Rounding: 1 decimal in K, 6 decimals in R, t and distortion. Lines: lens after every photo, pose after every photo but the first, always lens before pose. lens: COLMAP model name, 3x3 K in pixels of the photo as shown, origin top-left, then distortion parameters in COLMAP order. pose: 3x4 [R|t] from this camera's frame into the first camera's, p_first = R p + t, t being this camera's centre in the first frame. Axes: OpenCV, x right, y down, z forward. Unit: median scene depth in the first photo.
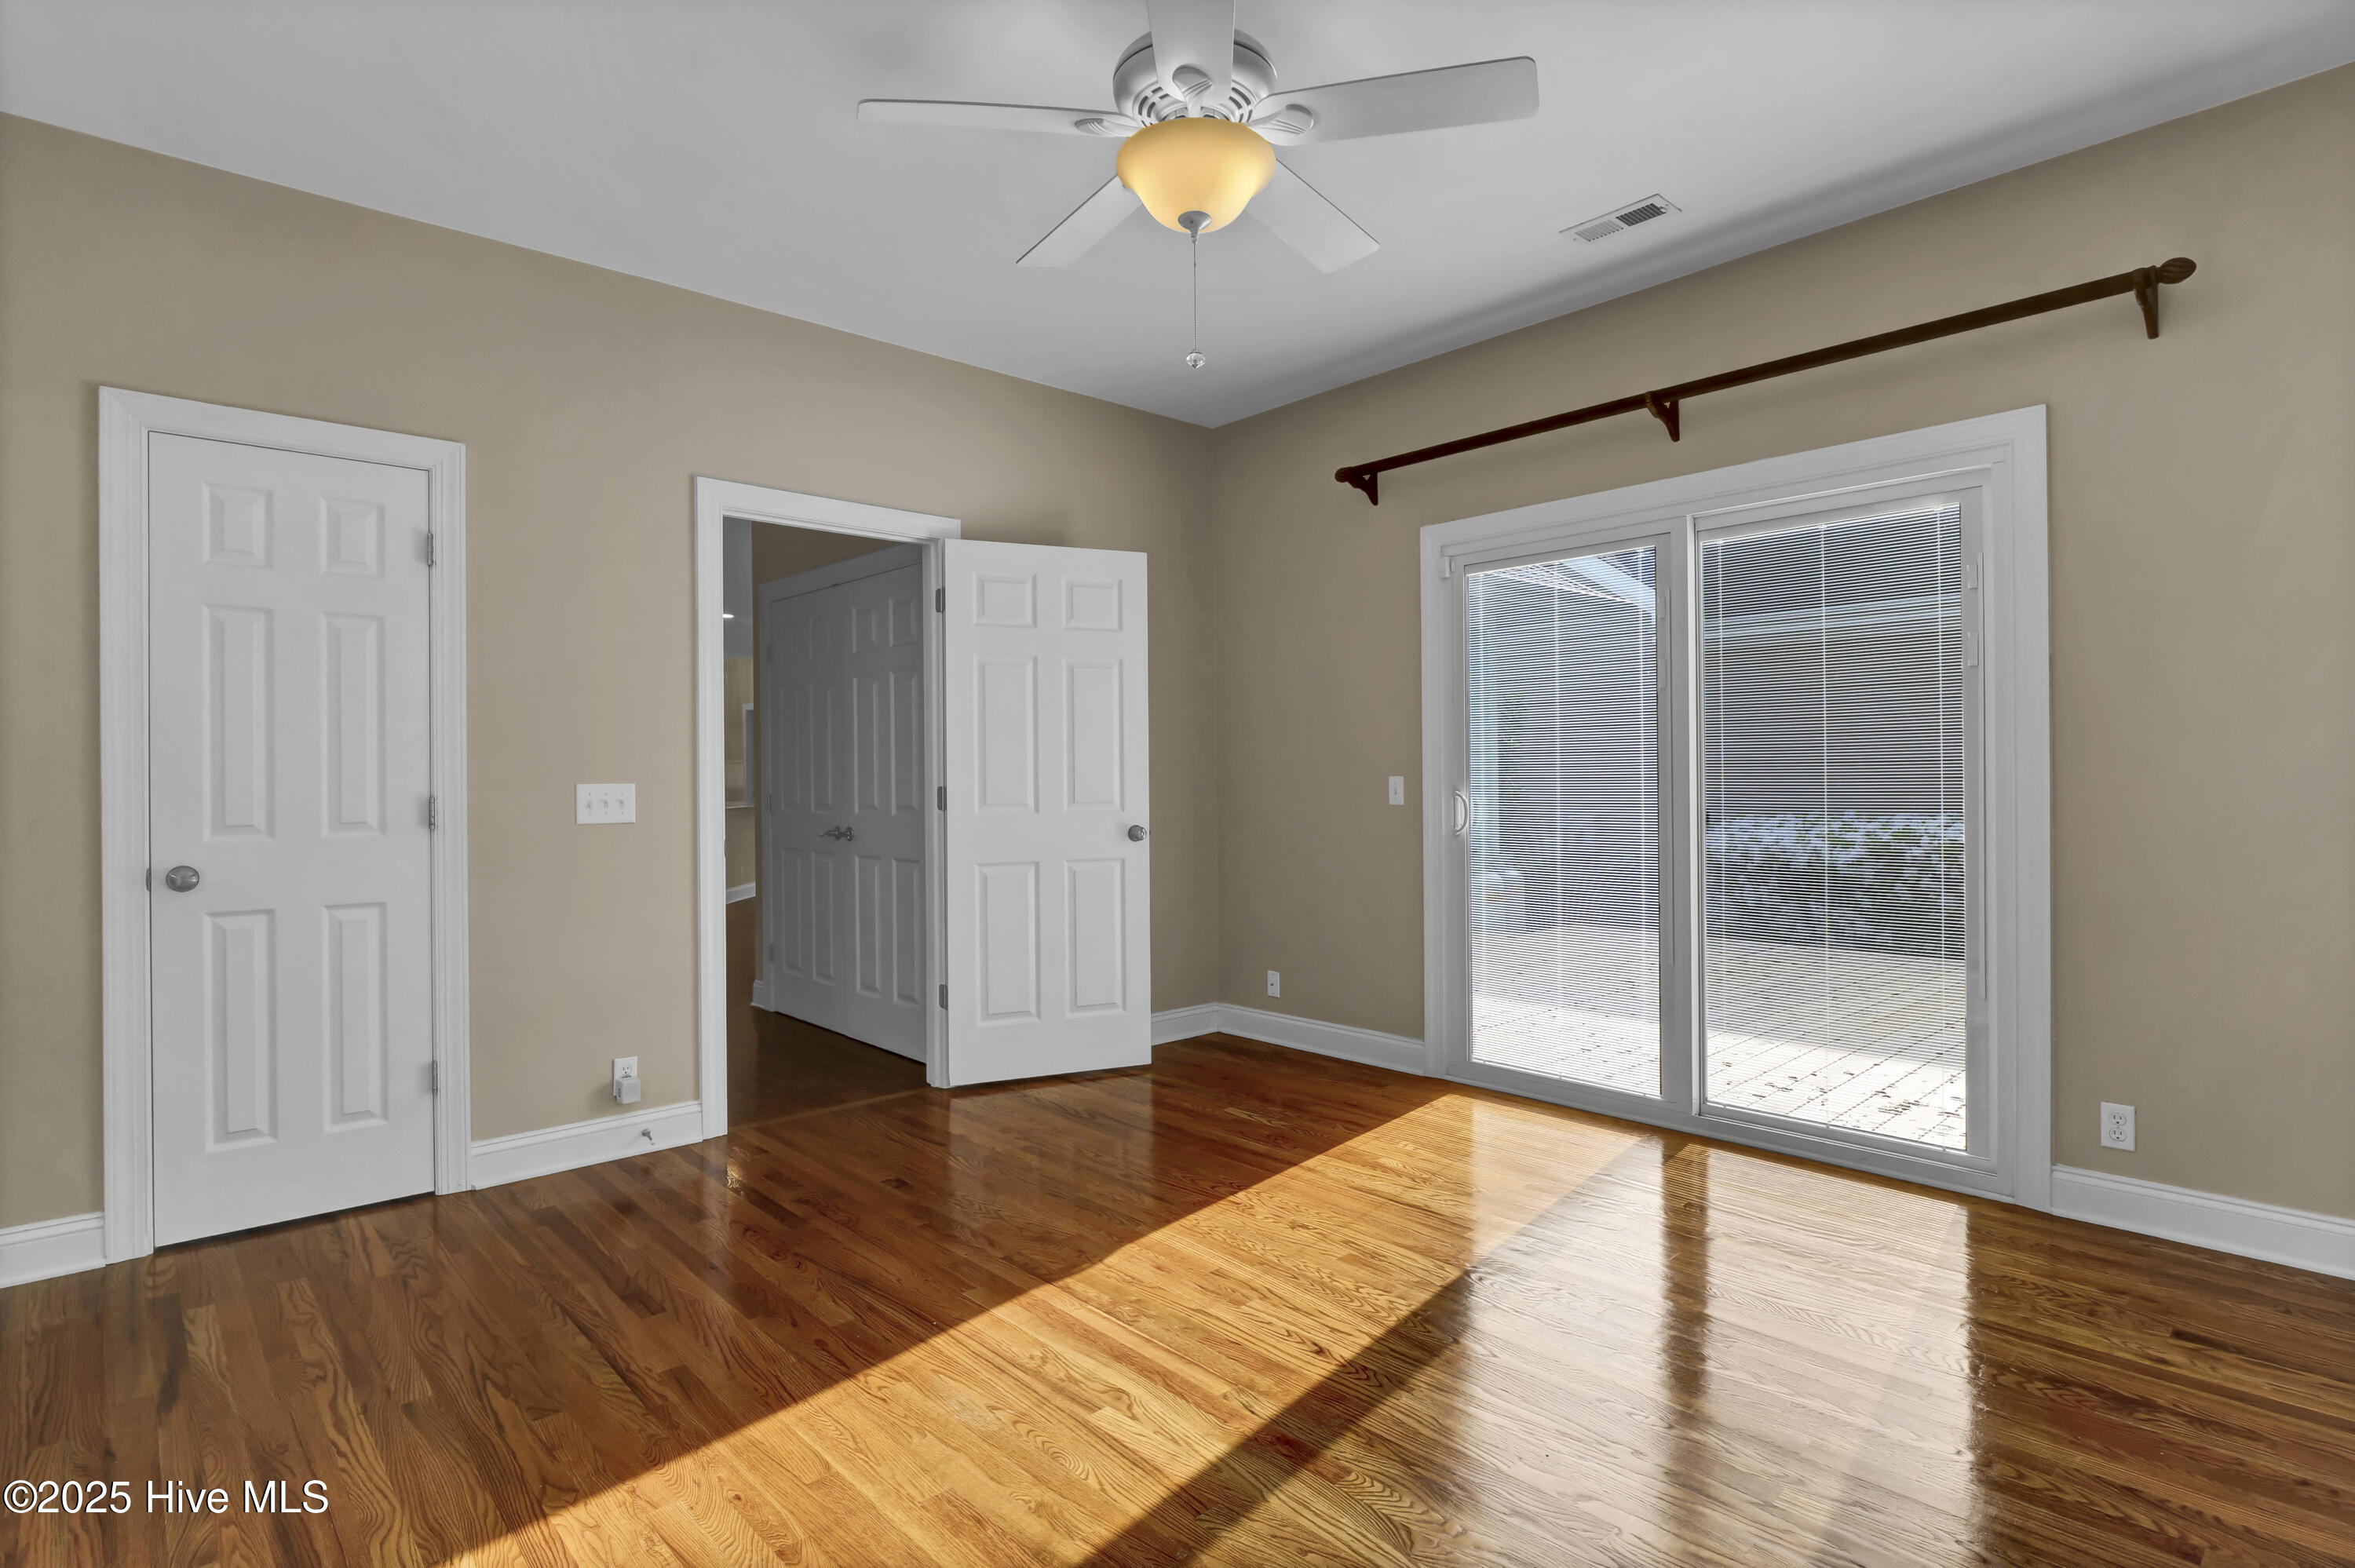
lens RADIAL K [[1165.6, 0, 1161.7], [0, 1165.6, 763.6], [0, 0, 1]] dist [-0.013873, -0.000866]
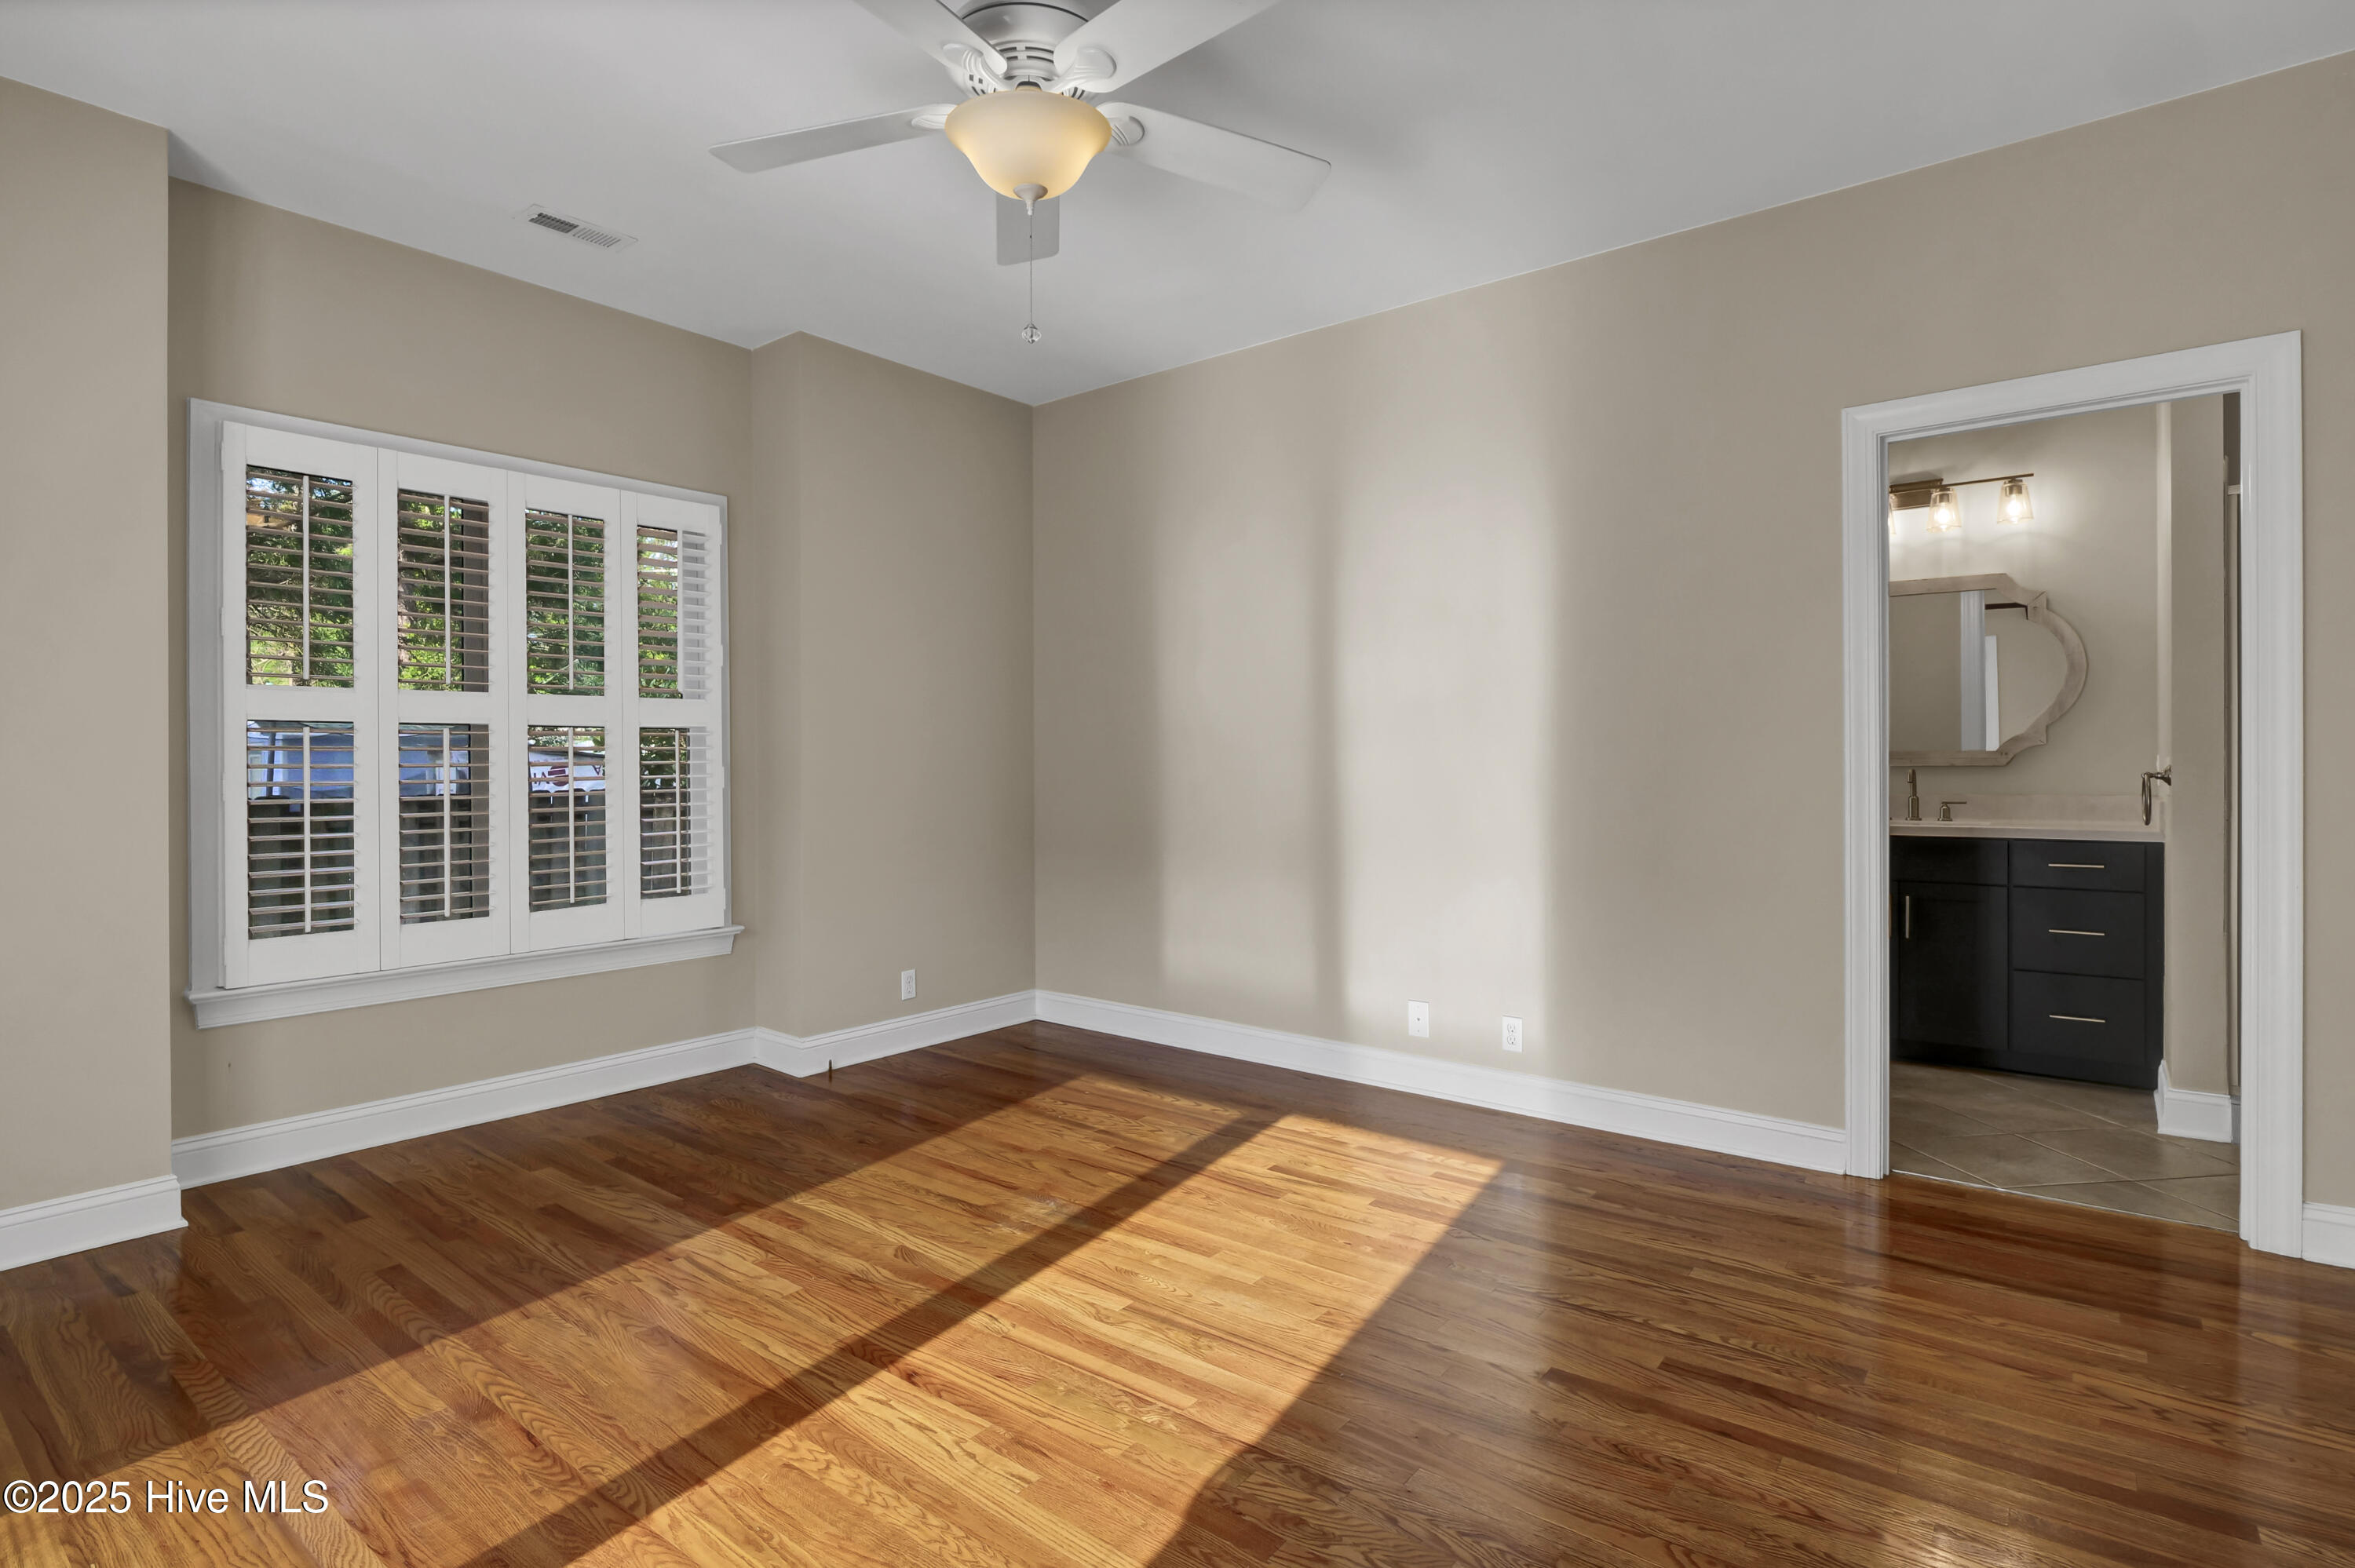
lens RADIAL K [[1165.6, 0, 1161.7], [0, 1165.6, 763.6], [0, 0, 1]] dist [-0.013873, -0.000866]
pose [[-0.987035, 0.016355, -0.159670, 0.060407], [0.018020, 0.999797, -0.008983, 0.017712], [0.159491, -0.011744, -0.987130, 1.533330]]
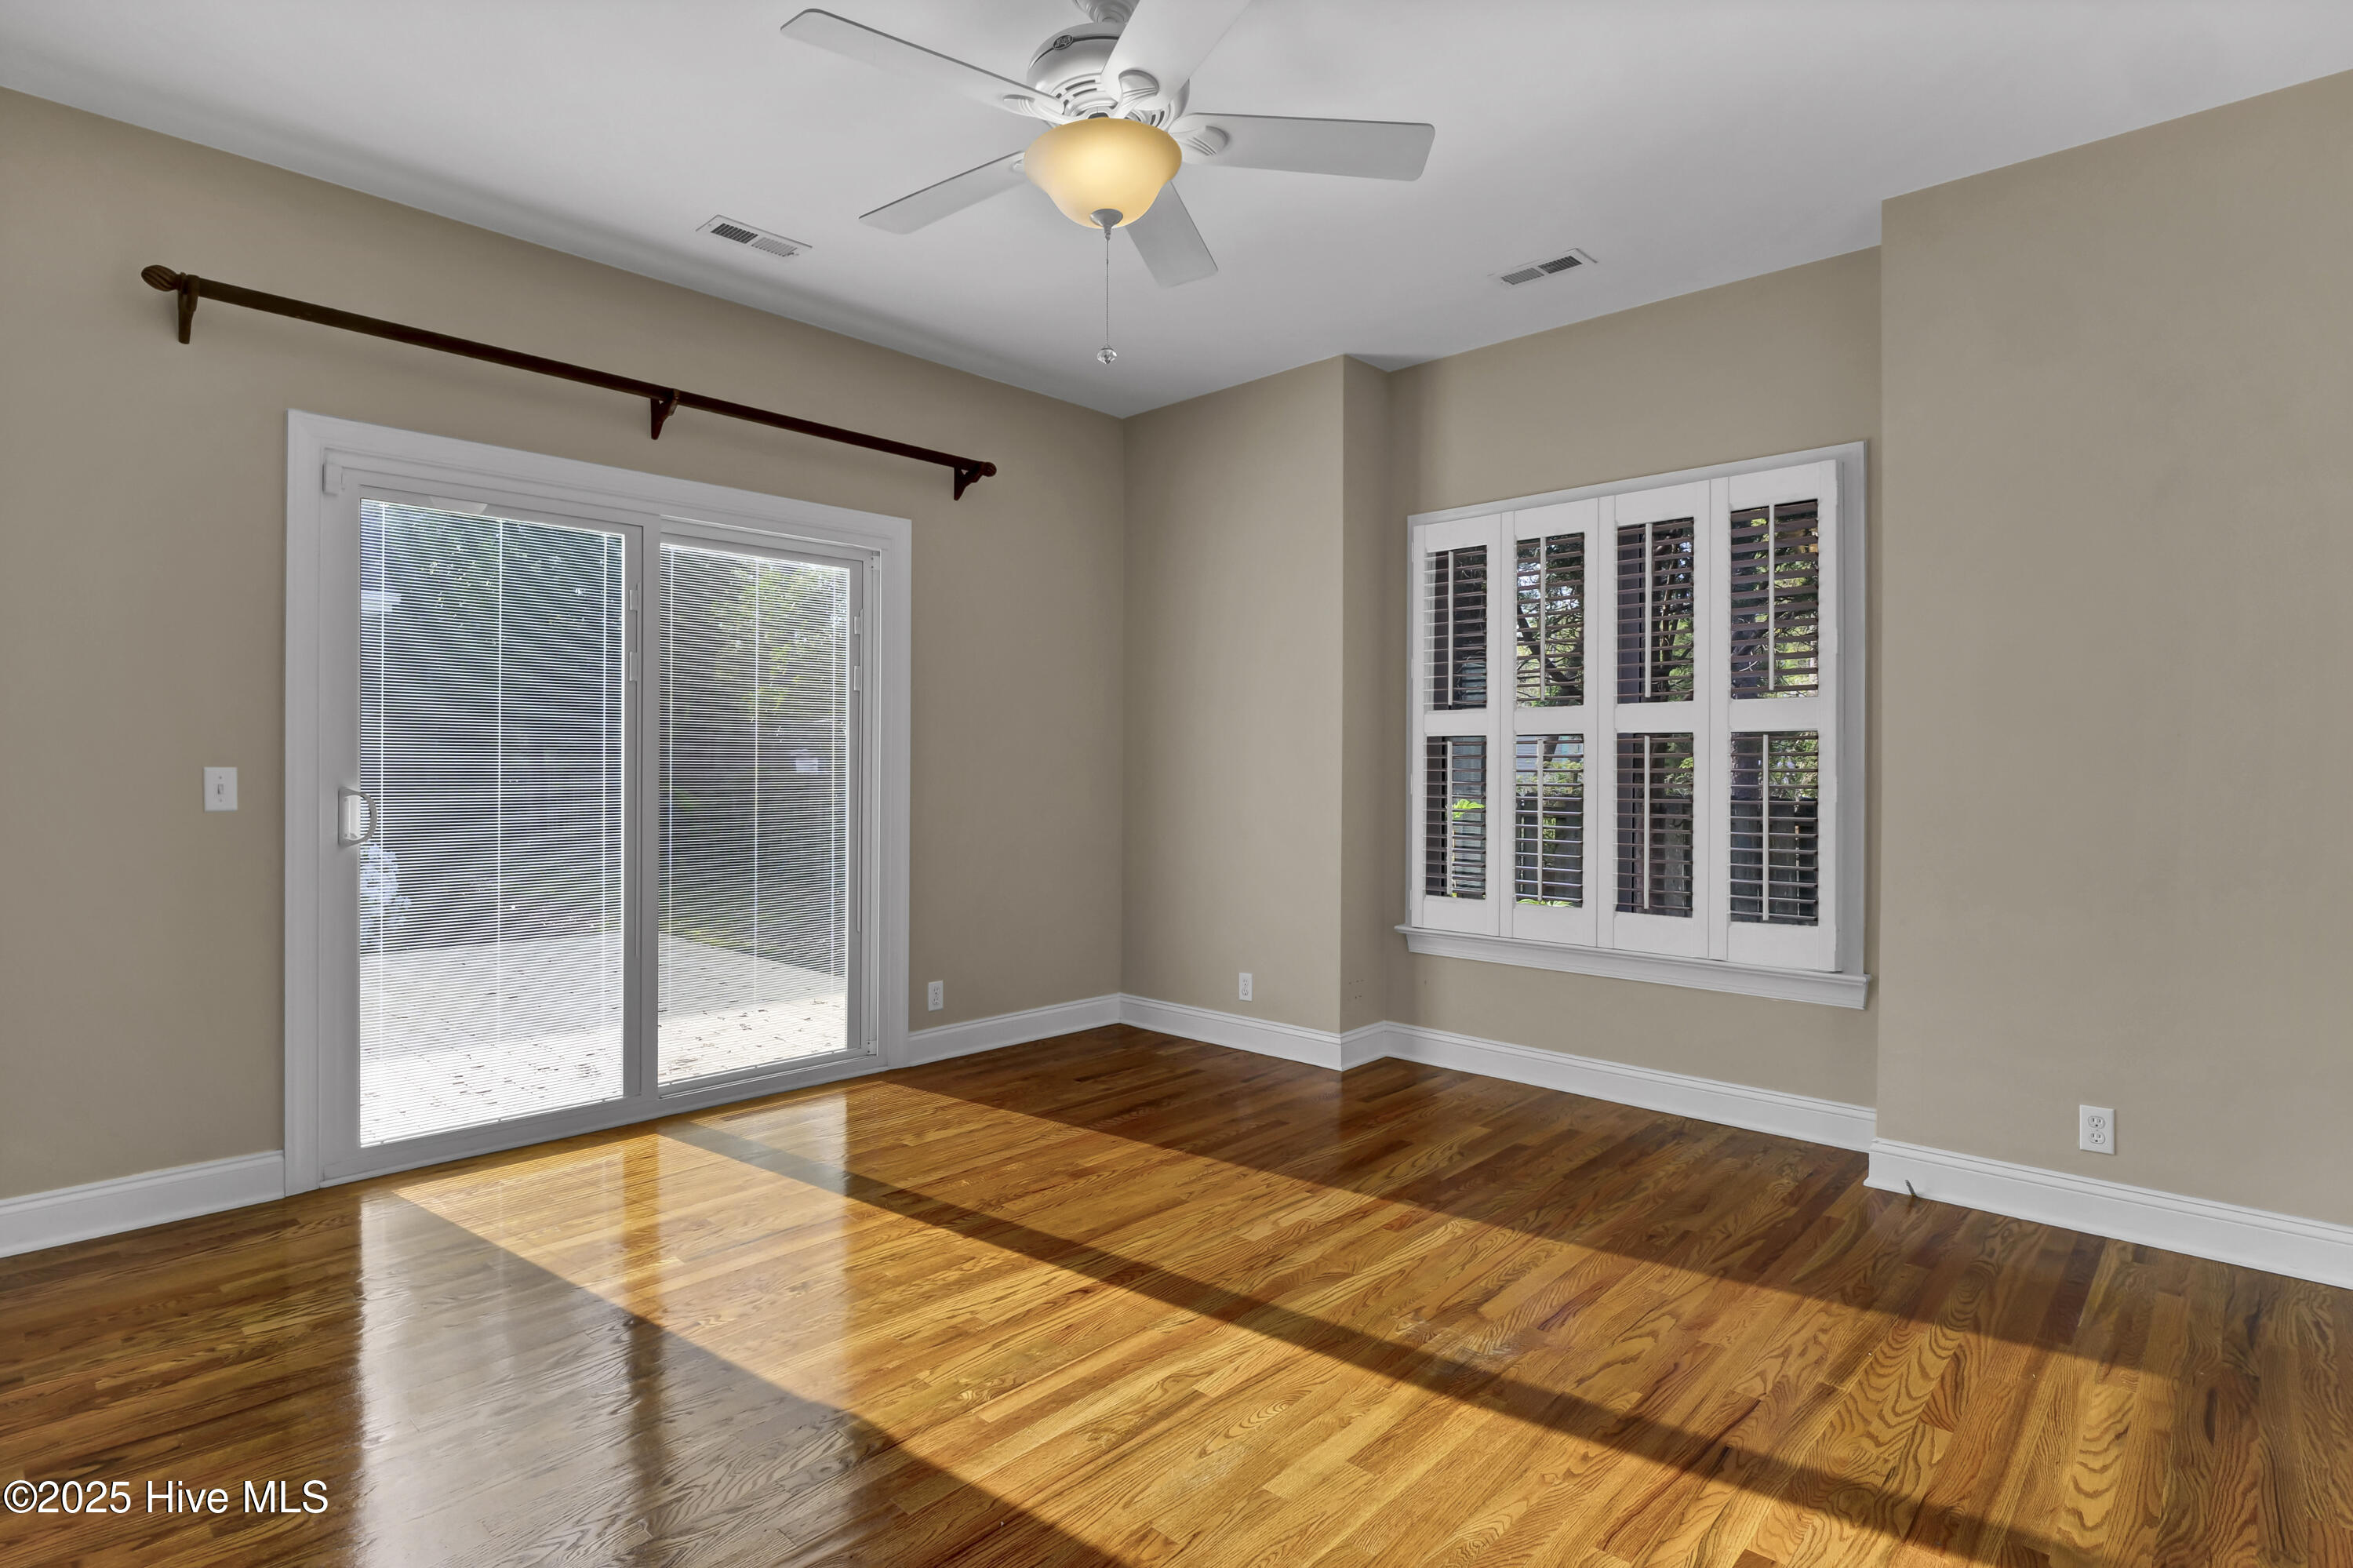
lens RADIAL K [[1183.7, 0, 1159.4], [0, 1183.7, 779.9], [0, 0, 1]] dist [-0.013773, -0.000472]
pose [[-0.075546, -0.002483, 0.997139, -0.772278], [-0.016861, 0.999857, 0.001212, 0.012697], [-0.997000, -0.016721, -0.075578, 0.798079]]
